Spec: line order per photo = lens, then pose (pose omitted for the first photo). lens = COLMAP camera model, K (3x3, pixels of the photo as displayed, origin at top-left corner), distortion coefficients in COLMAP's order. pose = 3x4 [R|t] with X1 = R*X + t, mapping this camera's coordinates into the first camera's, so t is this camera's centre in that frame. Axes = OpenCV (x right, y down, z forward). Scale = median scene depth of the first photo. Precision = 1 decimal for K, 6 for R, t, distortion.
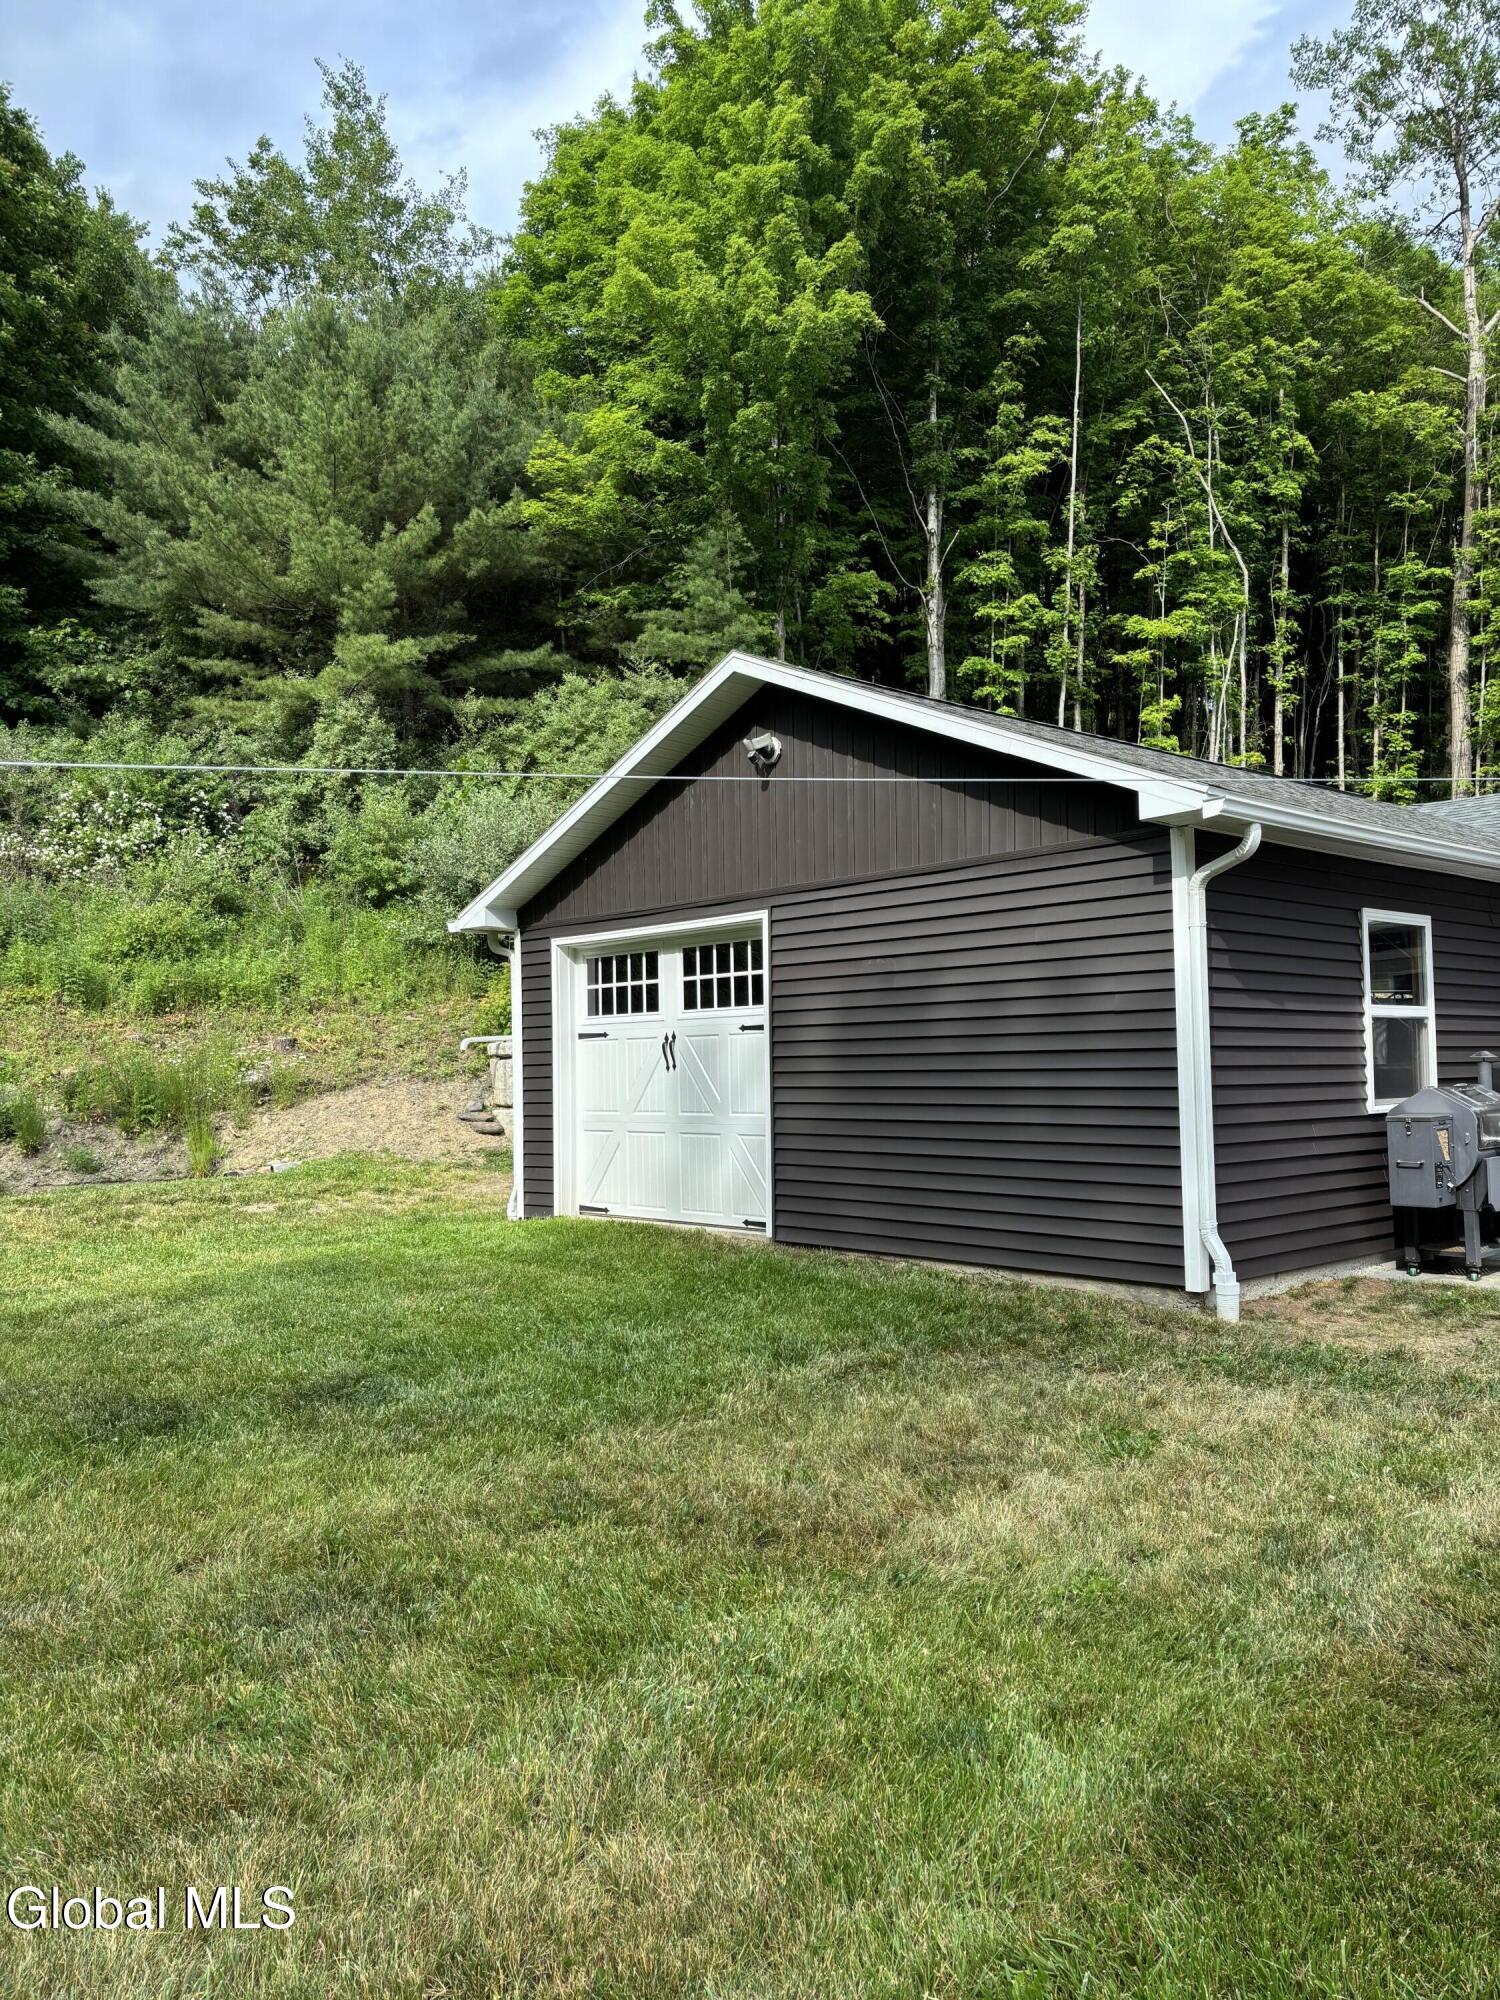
lens RADIAL K [[1498.0, 0, 745.1], [0, 1498.0, 1012.2], [0, 0, 1]] dist [0.053006, -0.042849]
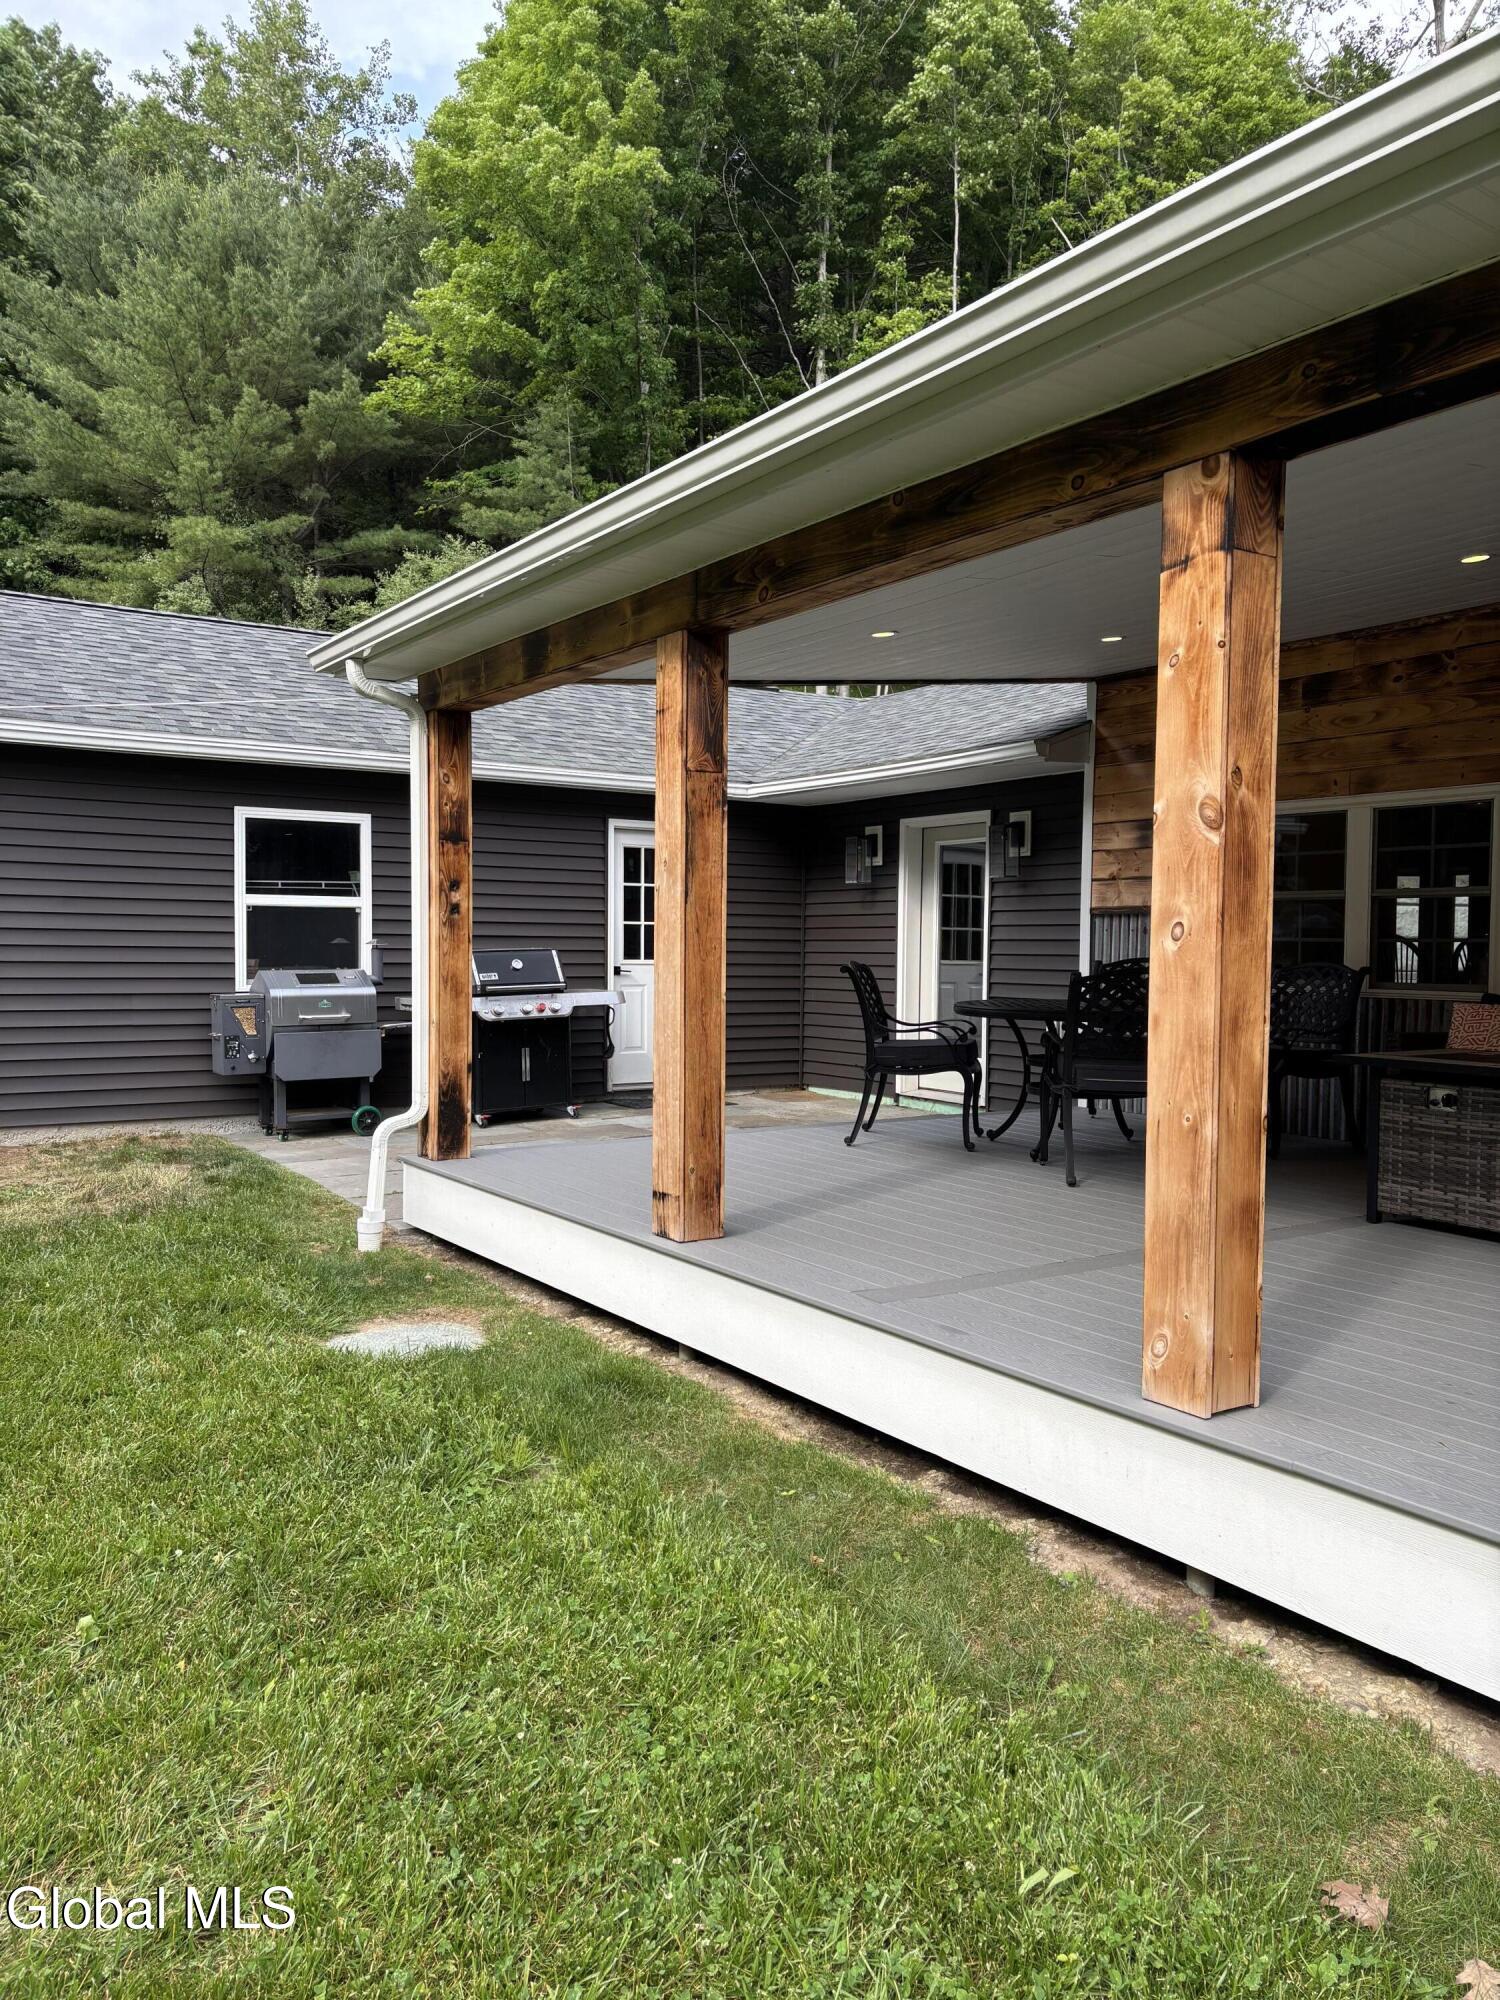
lens RADIAL K [[1498.0, 0, 745.1], [0, 1498.0, 1012.2], [0, 0, 1]] dist [0.053006, -0.042849]
pose [[0.987375, 0.034929, -0.154498, 0.242909], [-0.021597, 0.995961, 0.087145, -0.005703], [0.156918, -0.082708, 0.984142, -0.008320]]
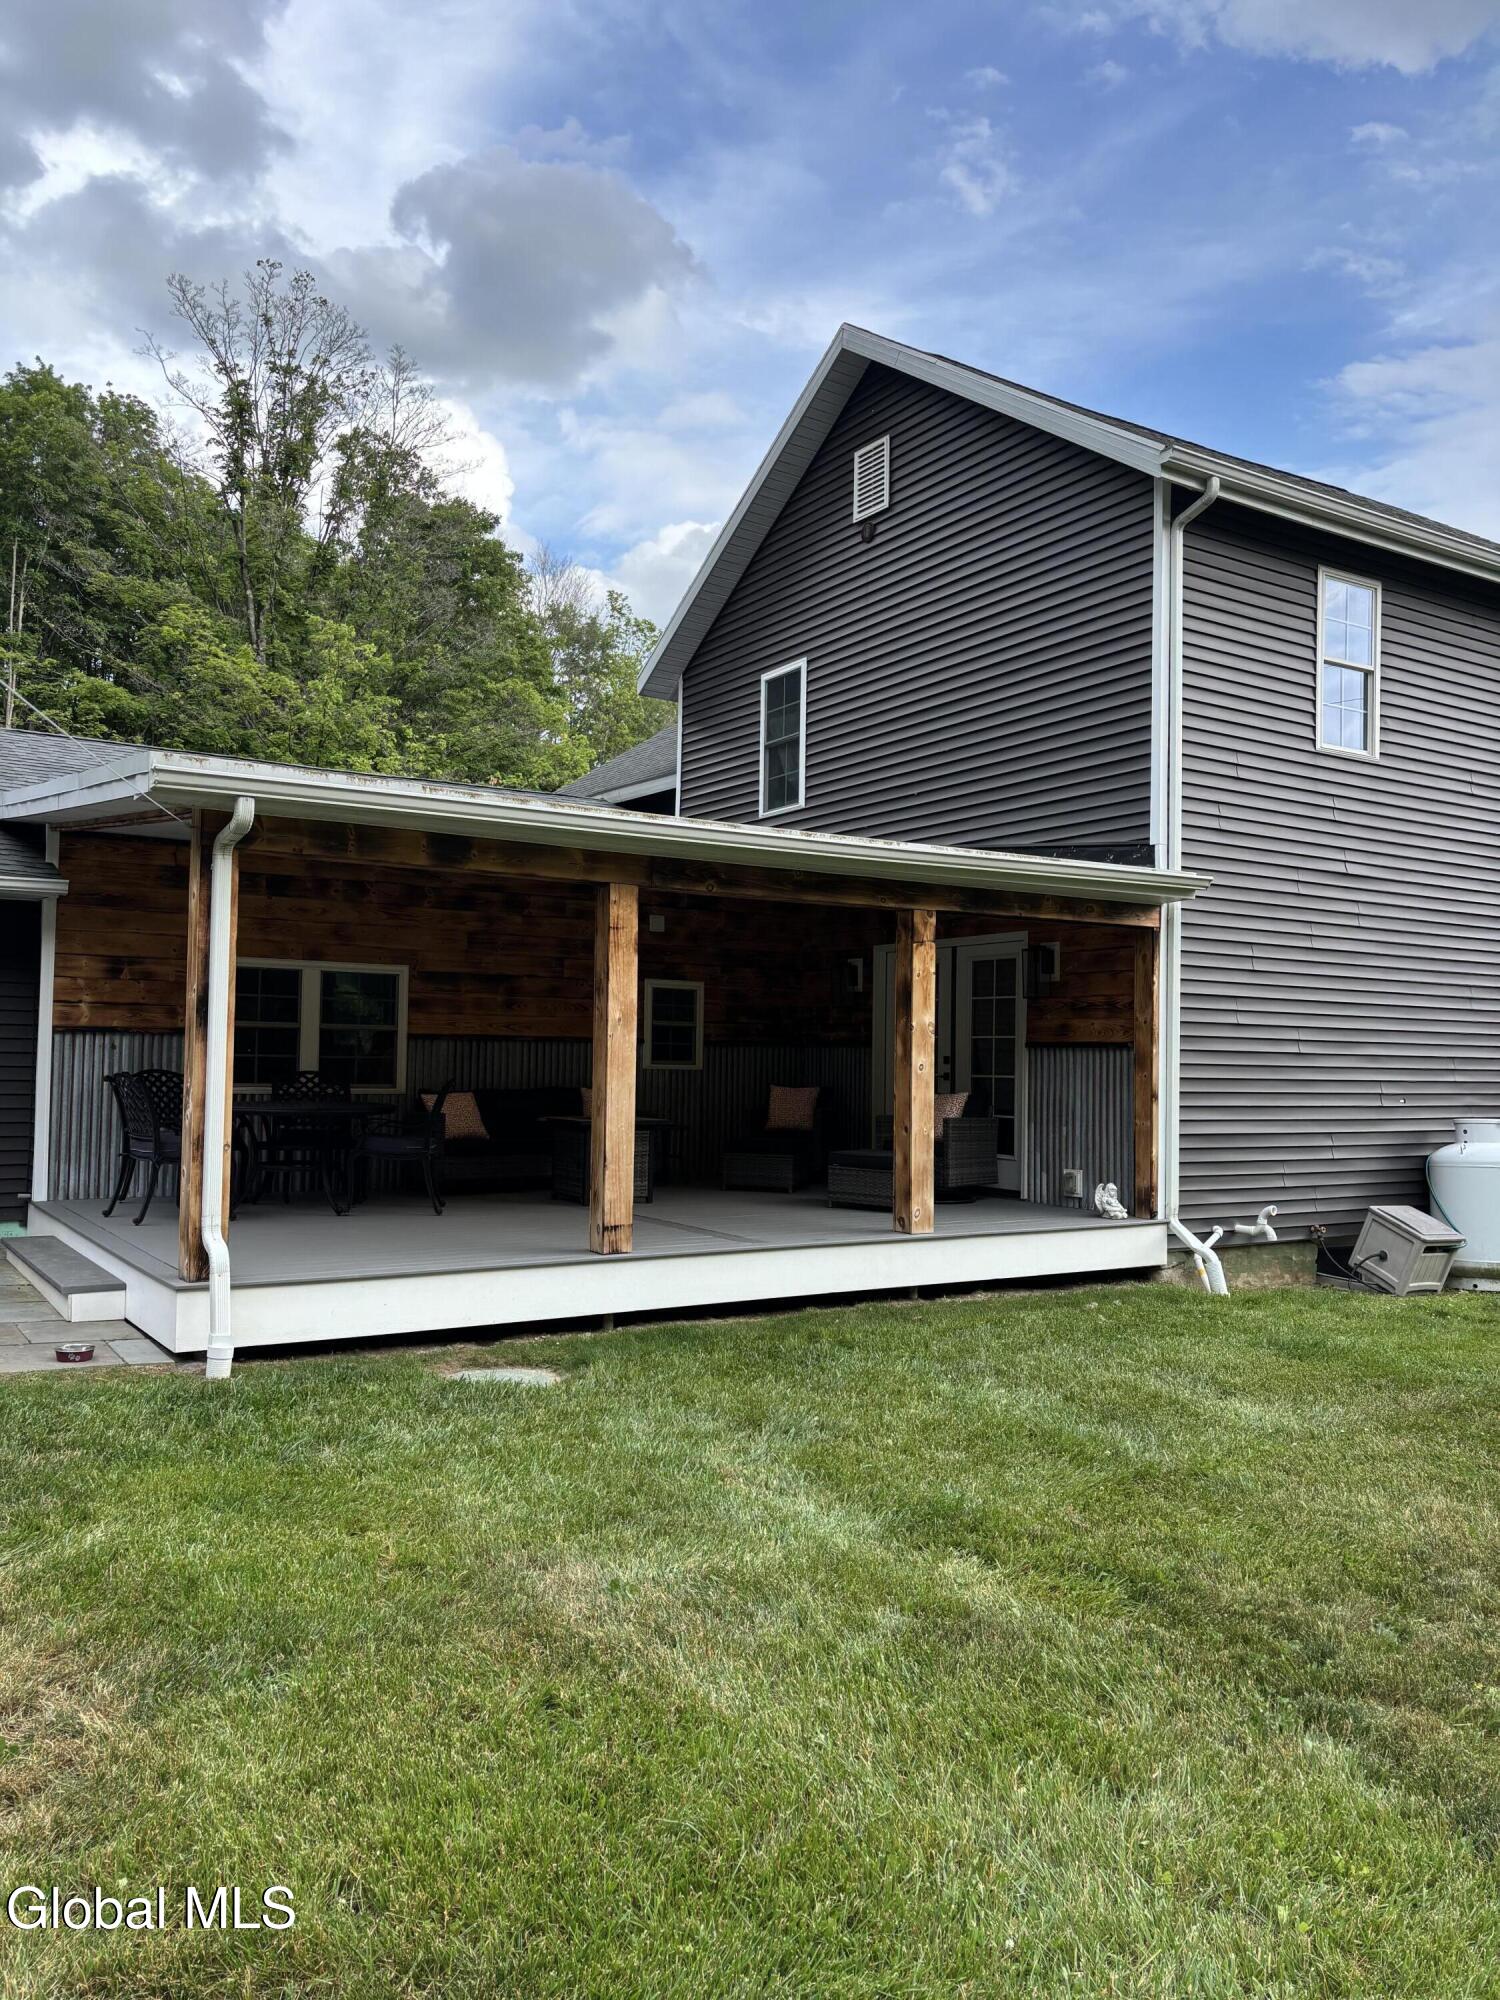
lens RADIAL K [[1521.5, 0, 750.0], [0, 1521.5, 1000.0], [0, 0, 1]] dist [0.049677, -0.001435]
pose [[0.159455, 0.058734, 0.985456, -0.018954], [-0.056193, 0.997150, -0.050338, 0.000146], [-0.985605, -0.047349, 0.162301, 0.073963]]
